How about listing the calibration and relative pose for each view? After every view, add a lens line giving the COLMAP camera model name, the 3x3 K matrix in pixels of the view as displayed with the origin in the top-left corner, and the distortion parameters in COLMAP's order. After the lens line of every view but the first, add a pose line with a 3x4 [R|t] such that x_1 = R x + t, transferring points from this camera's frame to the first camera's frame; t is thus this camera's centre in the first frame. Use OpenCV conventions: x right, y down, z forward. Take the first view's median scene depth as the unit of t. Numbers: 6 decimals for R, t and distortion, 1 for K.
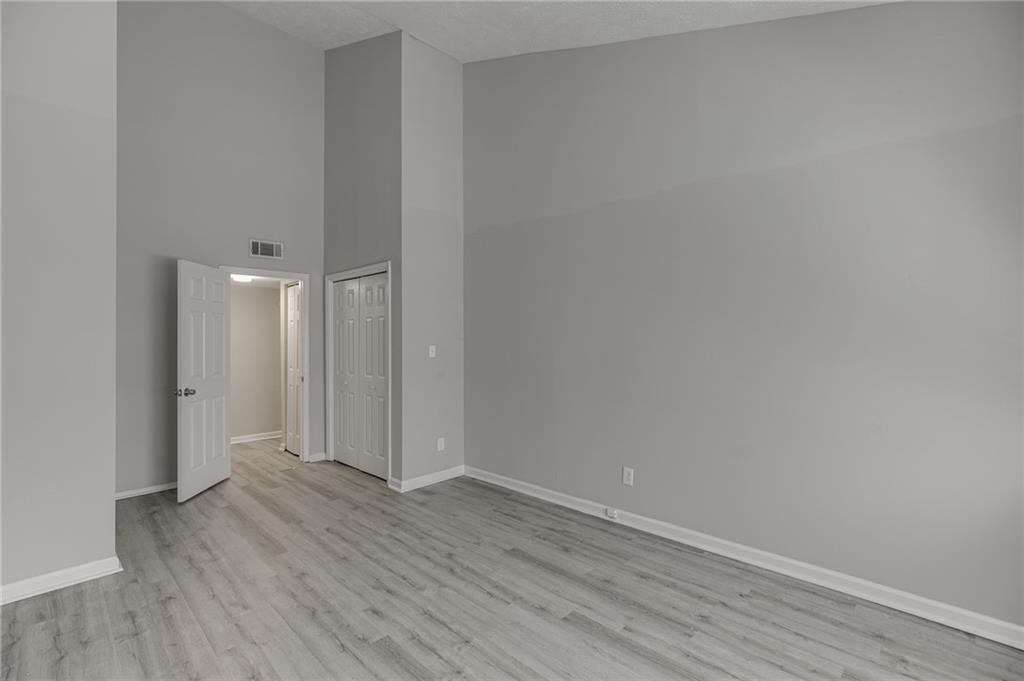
lens RADIAL K [[457.7, 0, 511.6], [0, 457.7, 335.2], [0, 0, 1]] dist [-0.020352, 0.008672]
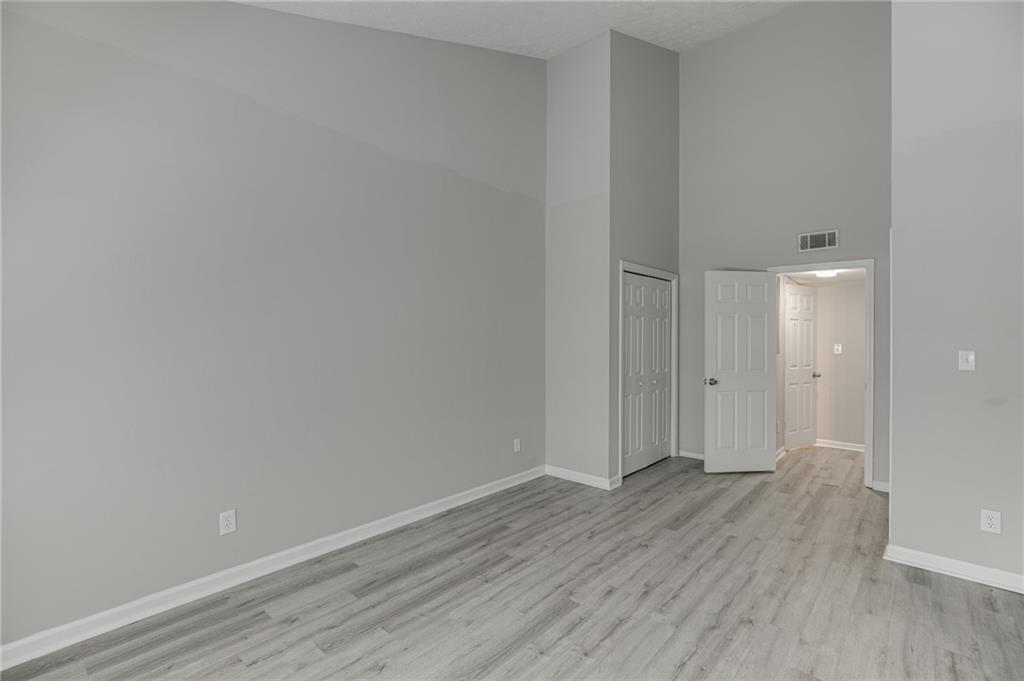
lens RADIAL K [[457.7, 0, 511.6], [0, 457.7, 335.2], [0, 0, 1]] dist [-0.020352, 0.008672]
pose [[0.056940, 0.003766, -0.998370, 0.578427], [-0.000521, 0.999993, 0.003743, -0.000066], [0.998377, 0.000307, 0.056942, 0.540193]]
